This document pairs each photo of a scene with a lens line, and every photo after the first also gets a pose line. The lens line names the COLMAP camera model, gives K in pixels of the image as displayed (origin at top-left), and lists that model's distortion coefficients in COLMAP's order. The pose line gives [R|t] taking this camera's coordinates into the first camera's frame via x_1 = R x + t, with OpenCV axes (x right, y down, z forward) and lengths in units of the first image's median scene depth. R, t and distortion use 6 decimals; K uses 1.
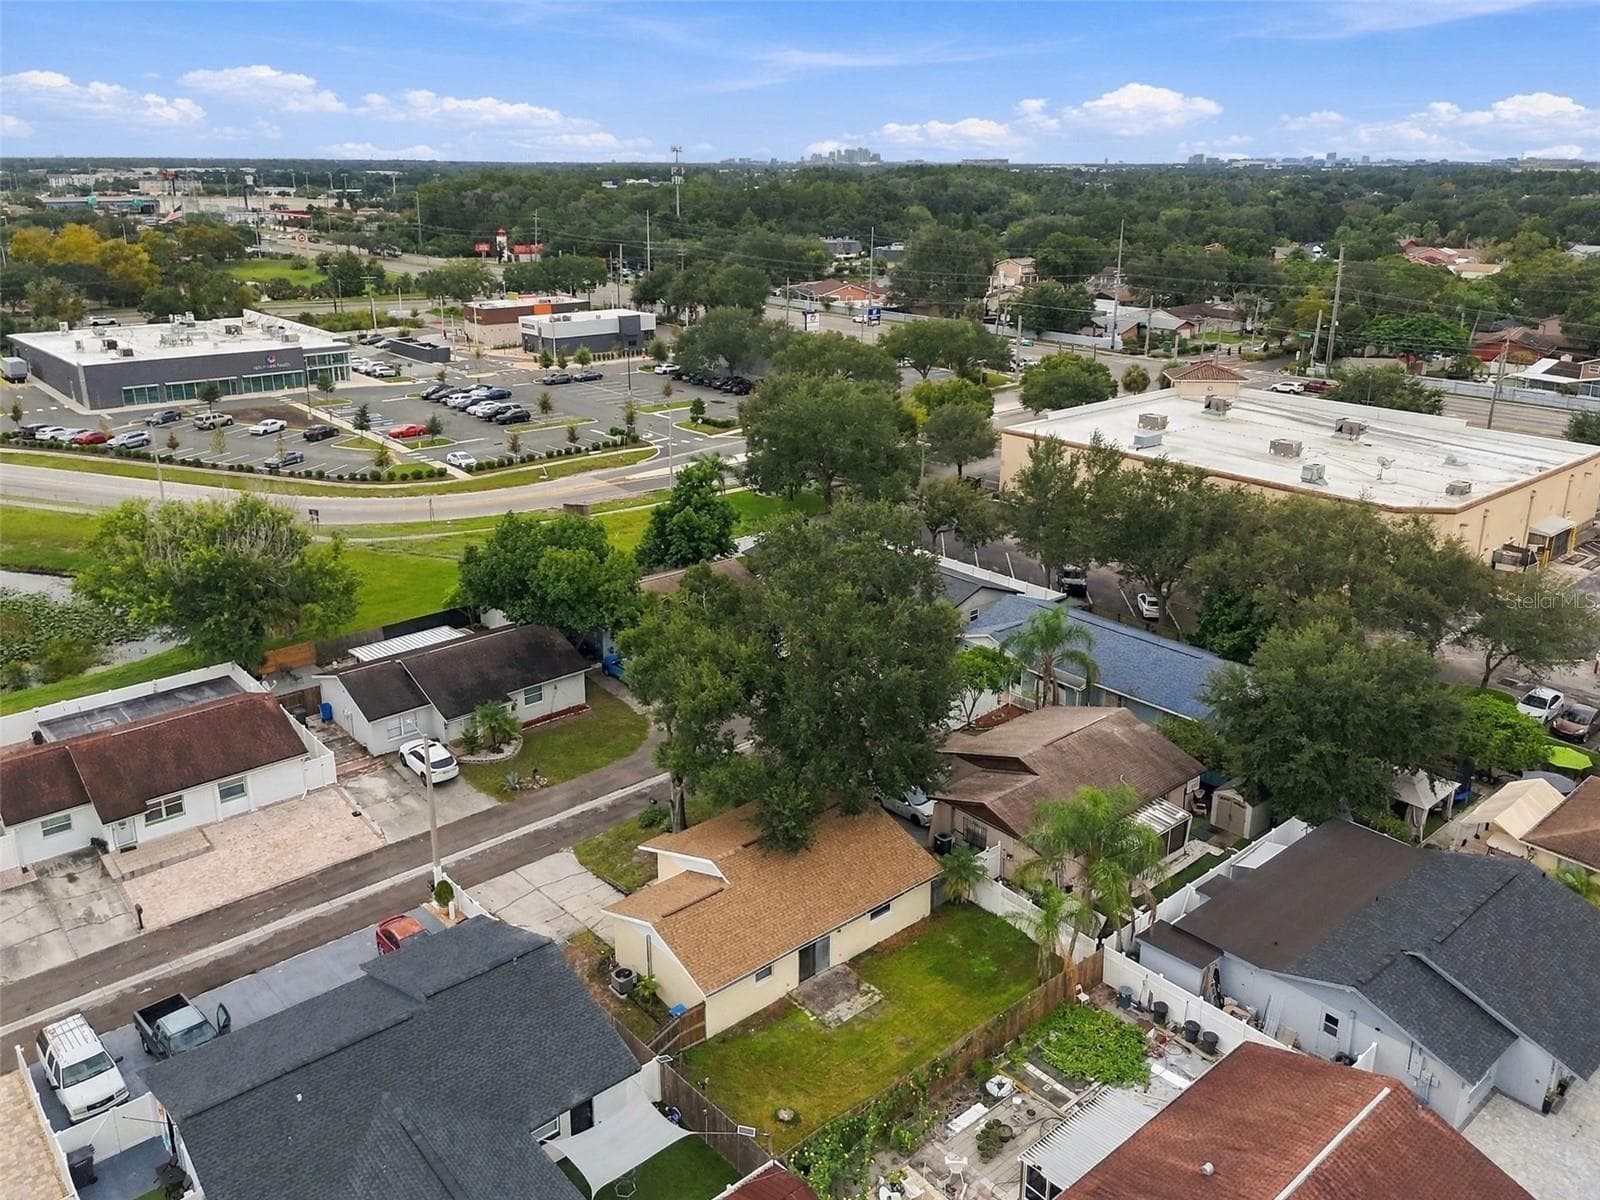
lens RADIAL K [[1157.3, 0, 815.2], [0, 1157.3, 601.8], [0, 0, 1]] dist [0.040711, -0.057462]
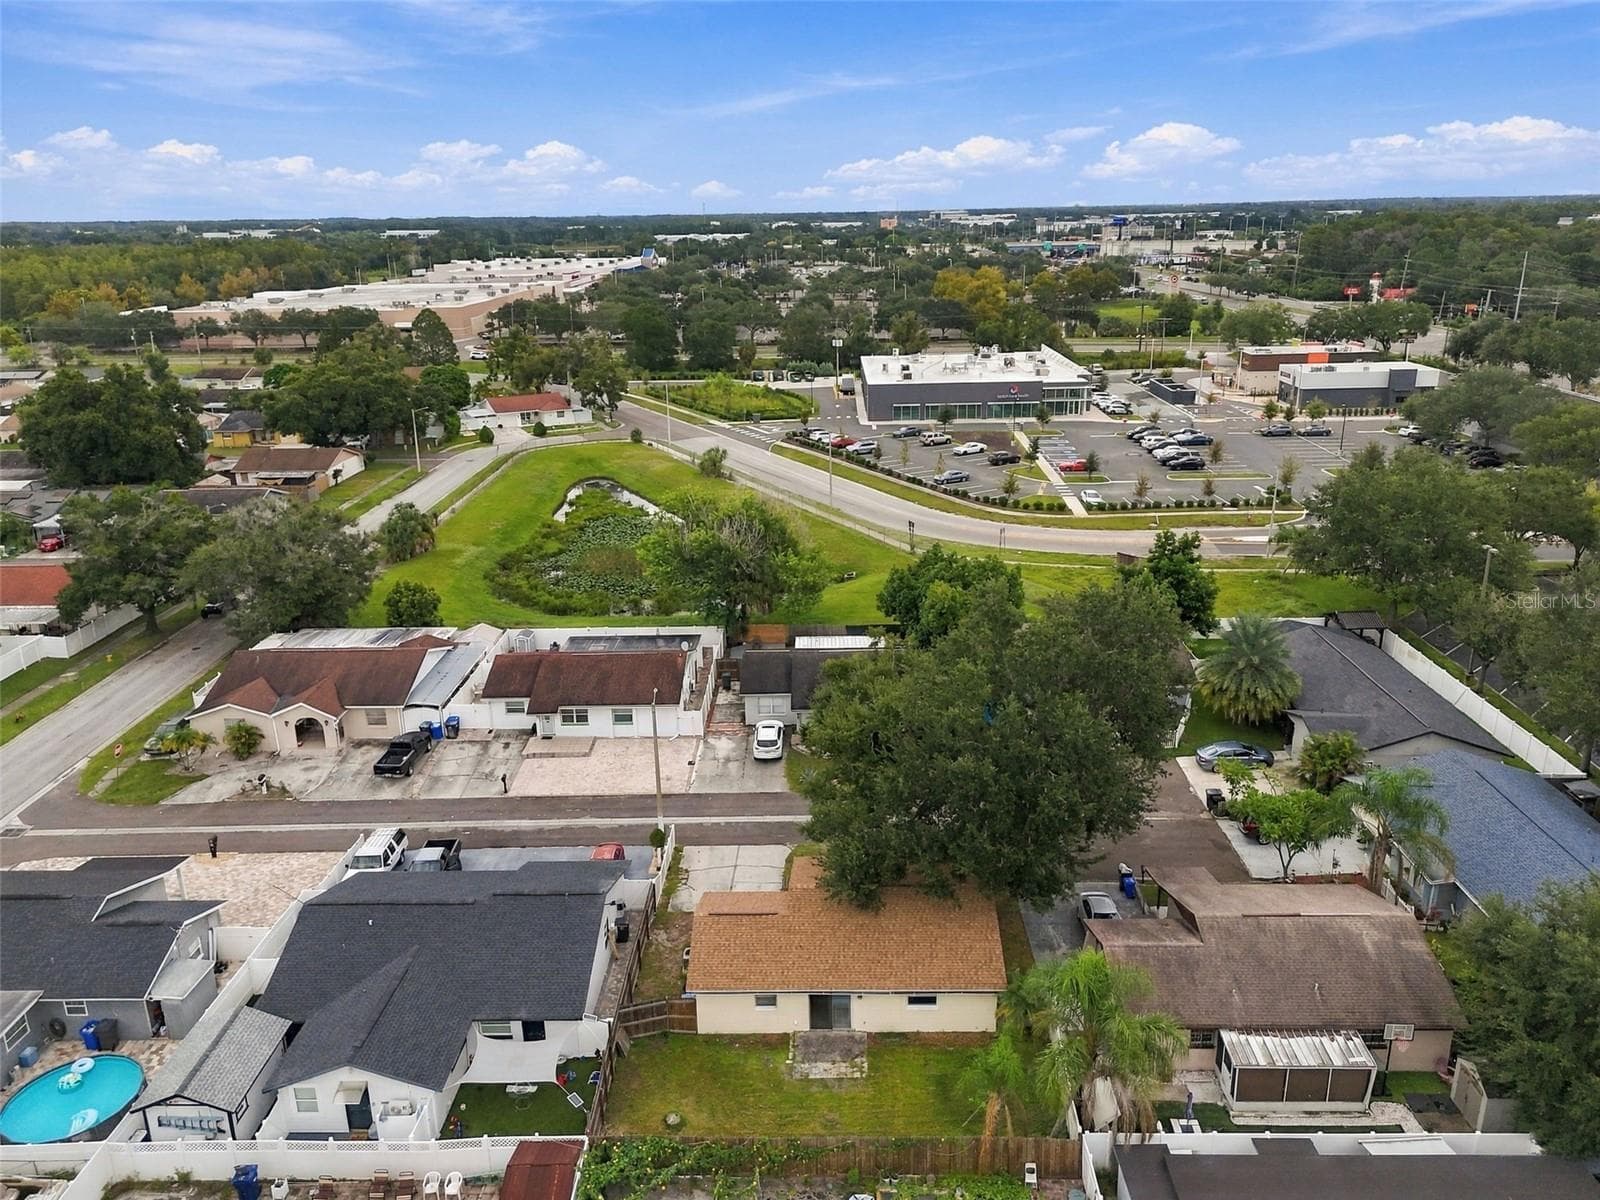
lens RADIAL K [[1157.3, 0, 815.2], [0, 1157.3, 601.8], [0, 0, 1]] dist [0.040711, -0.057462]
pose [[0.740632, 0.189475, -0.644642, 0.205889], [-0.209944, 0.976638, 0.045850, -0.029365], [0.638269, 0.101381, 0.763109, 0.069818]]
